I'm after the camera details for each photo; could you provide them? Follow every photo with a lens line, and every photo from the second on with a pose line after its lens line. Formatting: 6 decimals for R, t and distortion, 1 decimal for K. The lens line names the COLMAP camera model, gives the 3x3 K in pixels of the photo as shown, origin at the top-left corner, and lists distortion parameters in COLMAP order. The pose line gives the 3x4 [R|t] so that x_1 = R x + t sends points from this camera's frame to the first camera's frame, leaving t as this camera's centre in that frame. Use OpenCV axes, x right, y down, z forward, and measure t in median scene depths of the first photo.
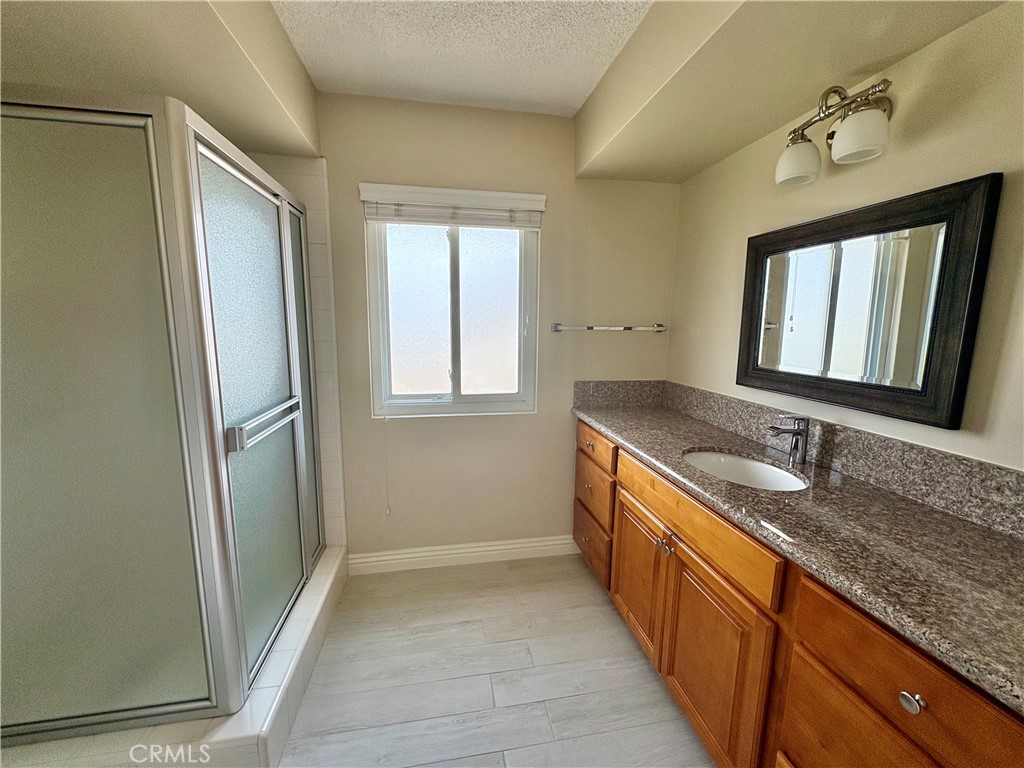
lens RADIAL K [[408.6, 0, 510.4], [0, 408.6, 383.1], [0, 0, 1]] dist [0.000302, 0.000297]
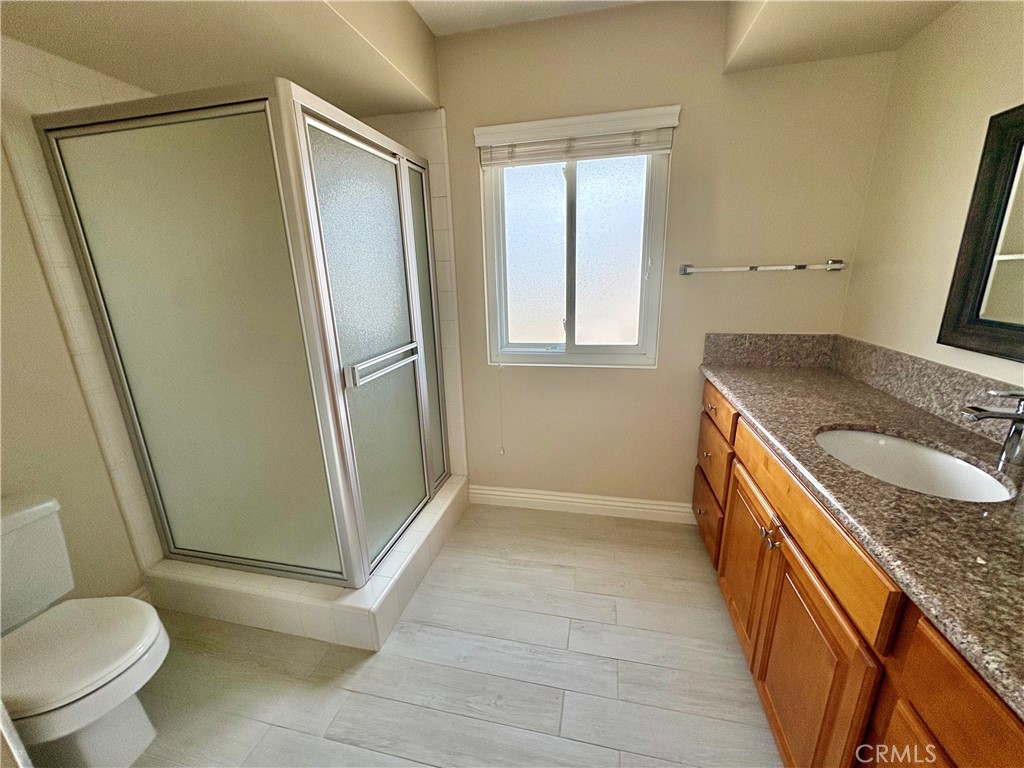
lens RADIAL K [[408.6, 0, 510.4], [0, 408.6, 383.1], [0, 0, 1]] dist [0.000302, 0.000297]
pose [[0.920668, 0.068162, -0.384350, 0.153724], [-0.019719, 0.991501, 0.128600, -0.004622], [0.389849, -0.110818, 0.914187, 0.061611]]
